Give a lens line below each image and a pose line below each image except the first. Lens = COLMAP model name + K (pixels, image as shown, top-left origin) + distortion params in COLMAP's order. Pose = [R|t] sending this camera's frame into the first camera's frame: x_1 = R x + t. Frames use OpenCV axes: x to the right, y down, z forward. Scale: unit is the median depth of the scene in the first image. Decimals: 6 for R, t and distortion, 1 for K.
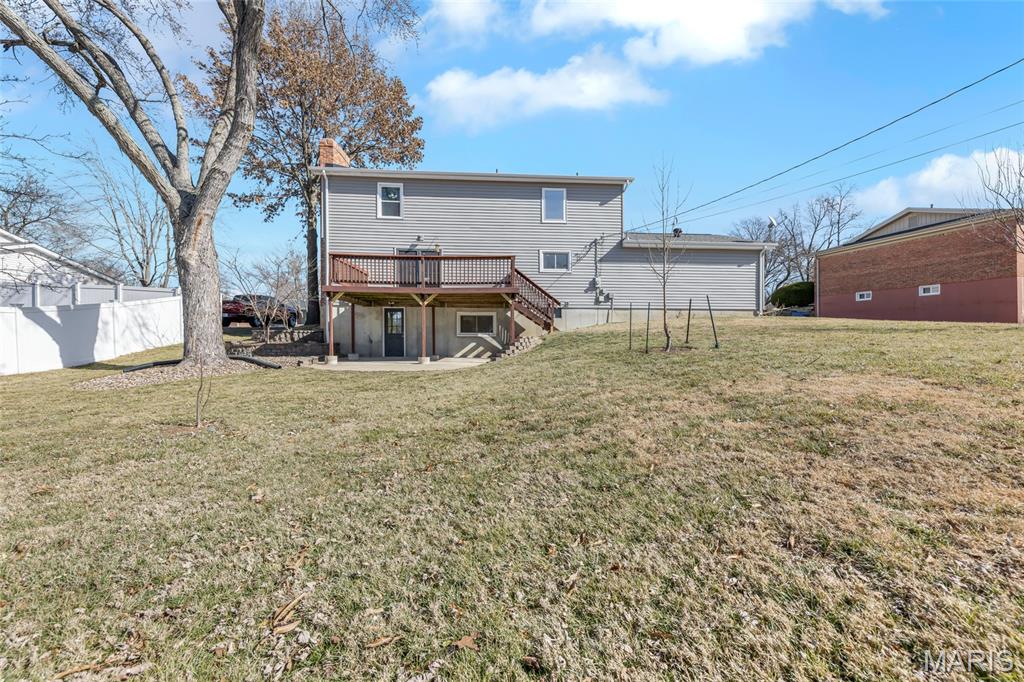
lens RADIAL K [[421.8, 0, 512.1], [0, 421.8, 339.2], [0, 0, 1]] dist [0.001545, 0.000133]
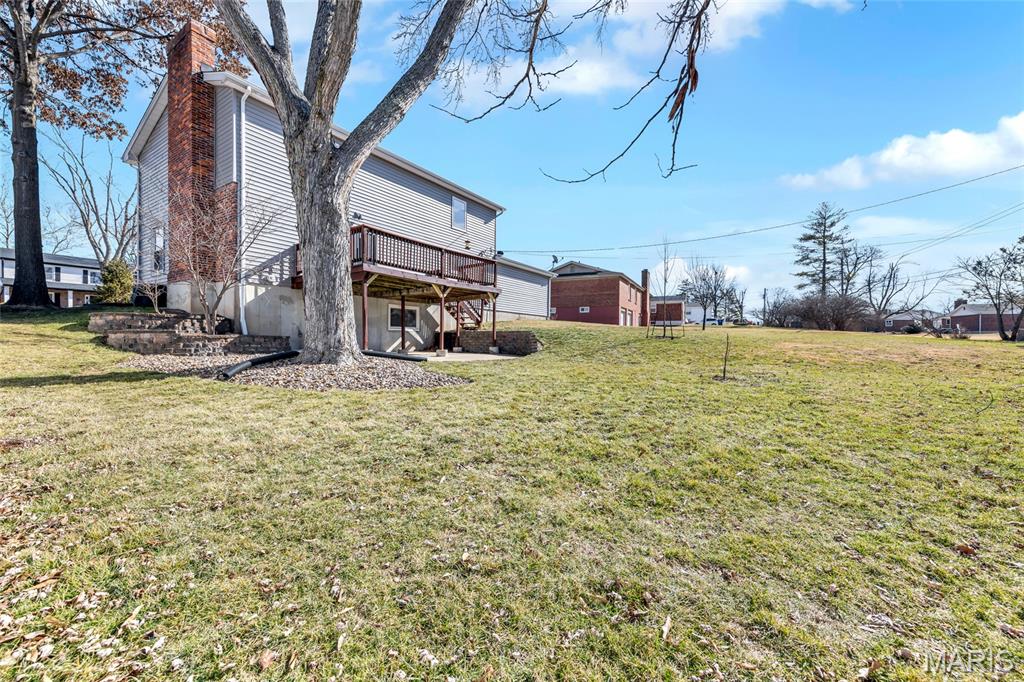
lens RADIAL K [[421.8, 0, 511.9], [0, 421.8, 341.3], [0, 0, 1]] dist [0.001545, 0.000133]
pose [[0.585859, -0.001998, 0.810411, -0.725347], [0.000367, 0.999998, 0.002201, 0.015536], [-0.810413, -0.000992, 0.585858, 0.233993]]
